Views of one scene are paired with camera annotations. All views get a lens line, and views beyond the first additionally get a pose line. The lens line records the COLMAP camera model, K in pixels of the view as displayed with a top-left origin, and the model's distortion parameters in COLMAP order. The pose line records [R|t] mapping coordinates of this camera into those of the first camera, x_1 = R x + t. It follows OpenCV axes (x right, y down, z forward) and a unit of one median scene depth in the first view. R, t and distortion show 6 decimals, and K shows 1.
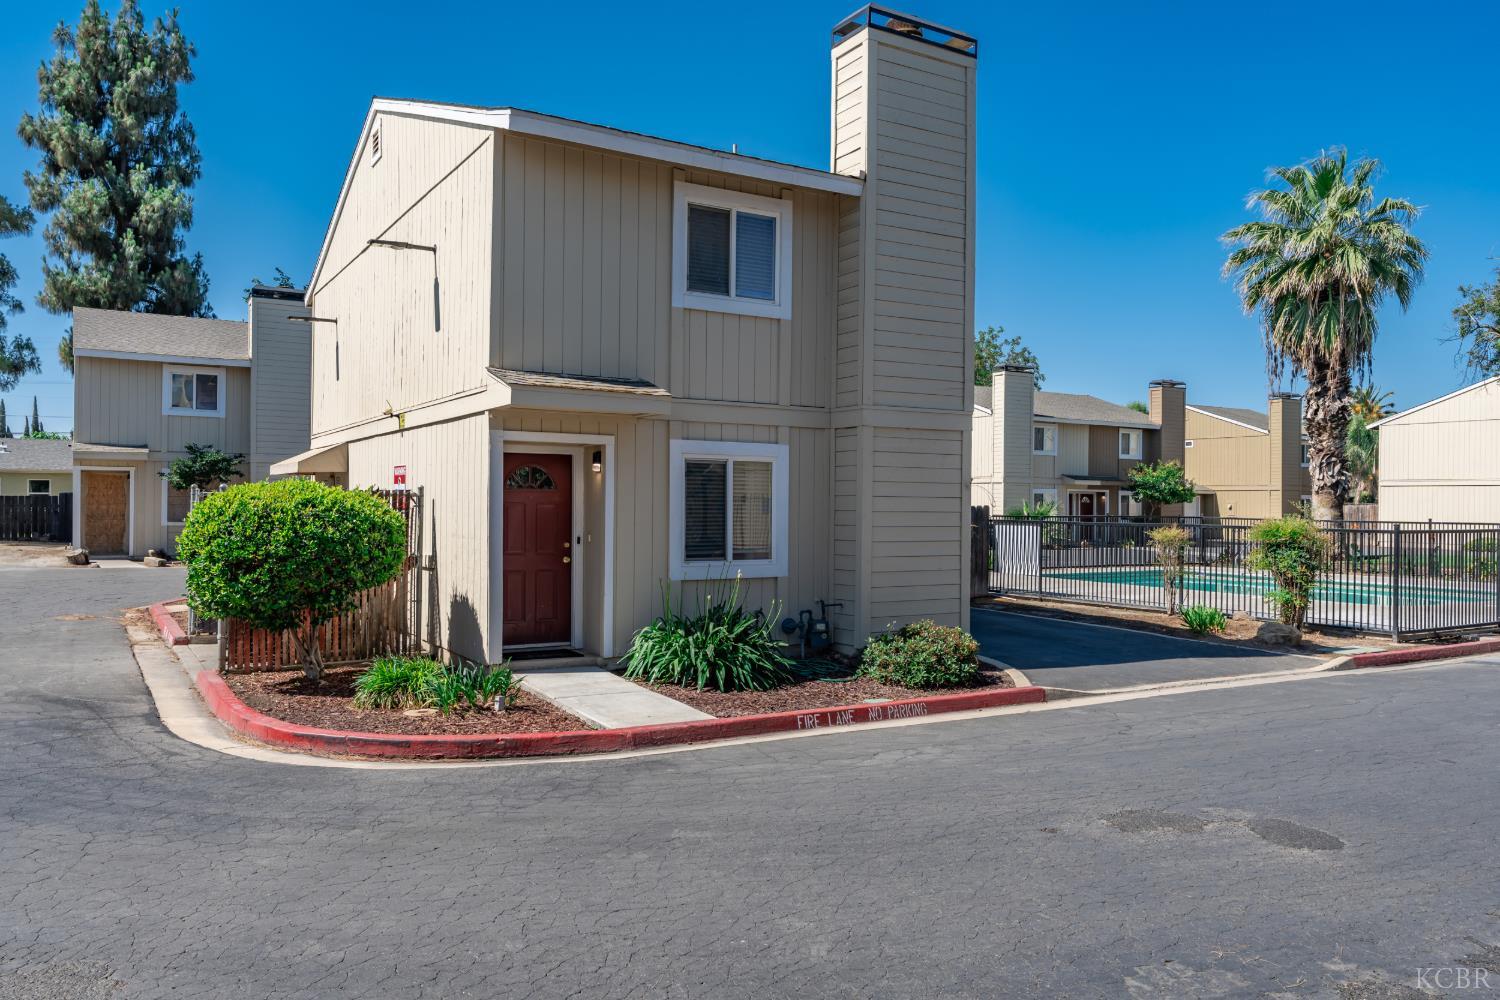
lens RADIAL K [[1108.7, 0, 753.8], [0, 1108.7, 494.6], [0, 0, 1]] dist [-0.002612, 0.001418]
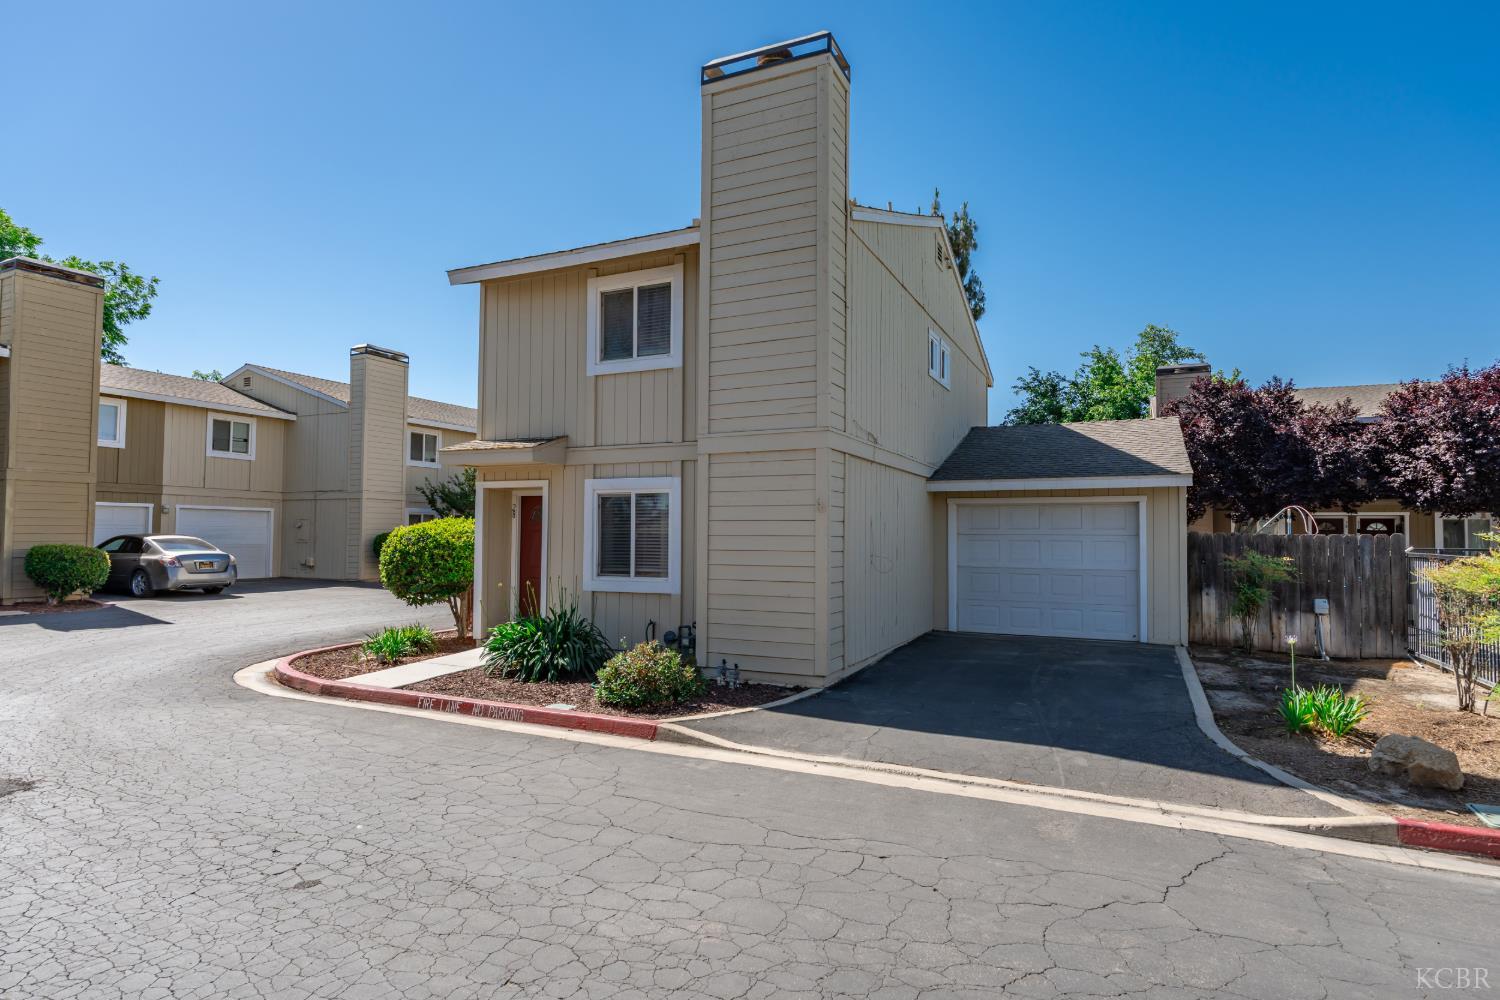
lens RADIAL K [[823.1, 0, 750.0], [0, 823.1, 500.0], [0, 0, 1]] dist [-0.001645, -0.000388]
pose [[0.545851, -0.042922, -0.836782, 0.808529], [0.006629, 0.998877, -0.046912, 0.019201], [0.837856, 0.020060, 0.545522, 0.632796]]
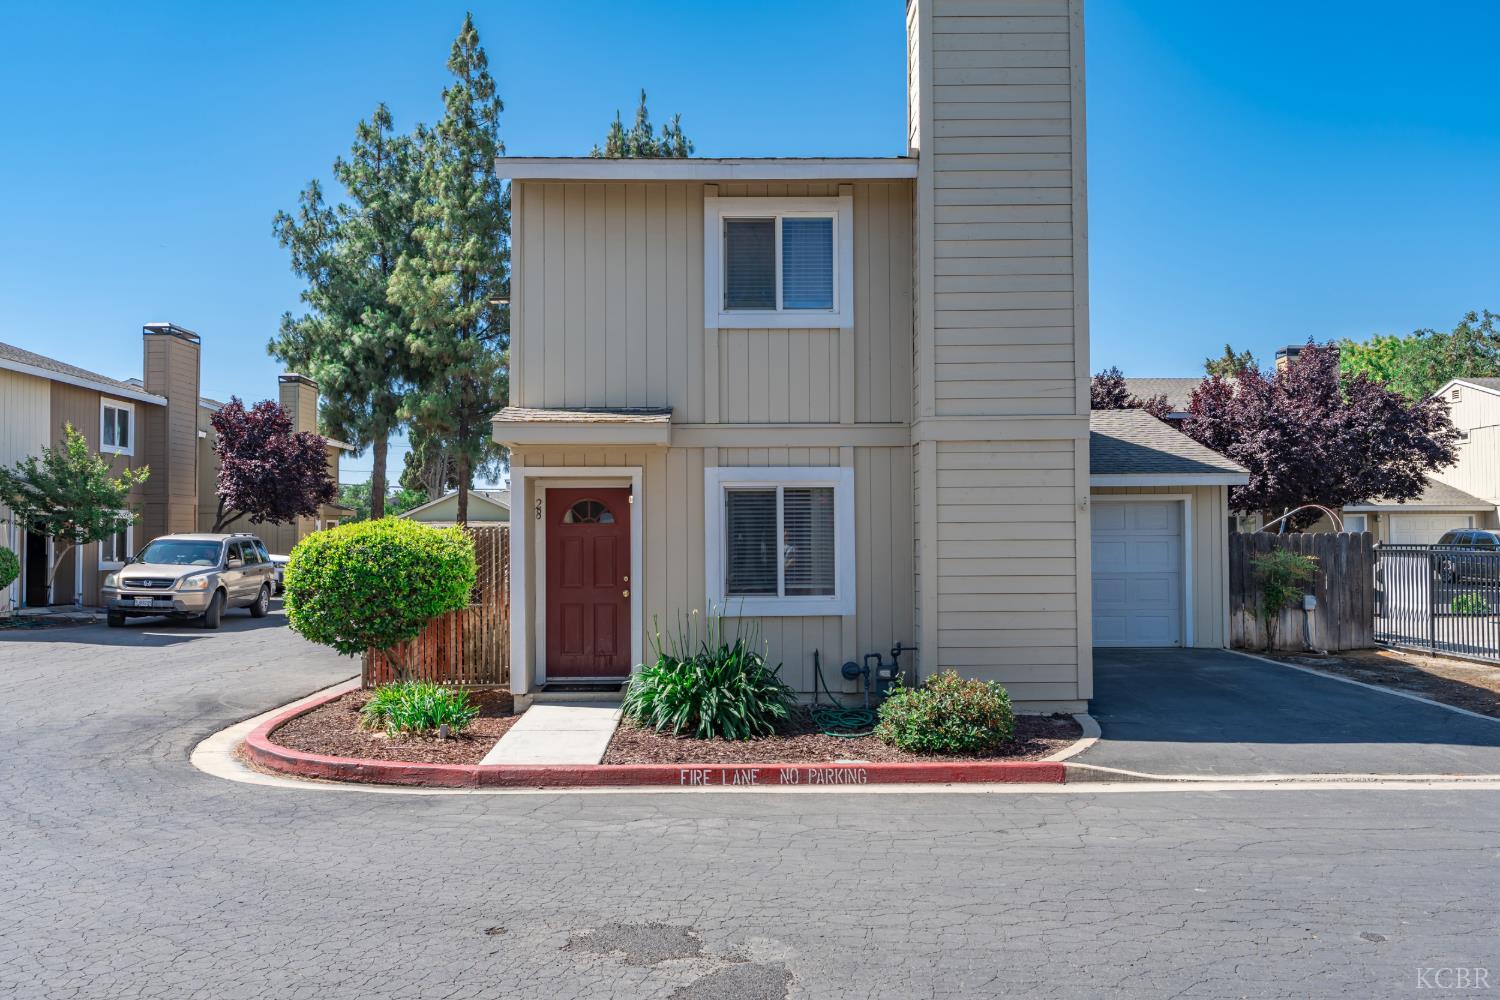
lens RADIAL K [[1108.7, 0, 753.8], [0, 1108.7, 494.6], [0, 0, 1]] dist [-0.002612, 0.001418]
pose [[0.861083, -0.035781, -0.507204, 0.434934], [0.019073, 0.999092, -0.038102, 0.010197], [0.508107, 0.023136, 0.860983, 0.200673]]
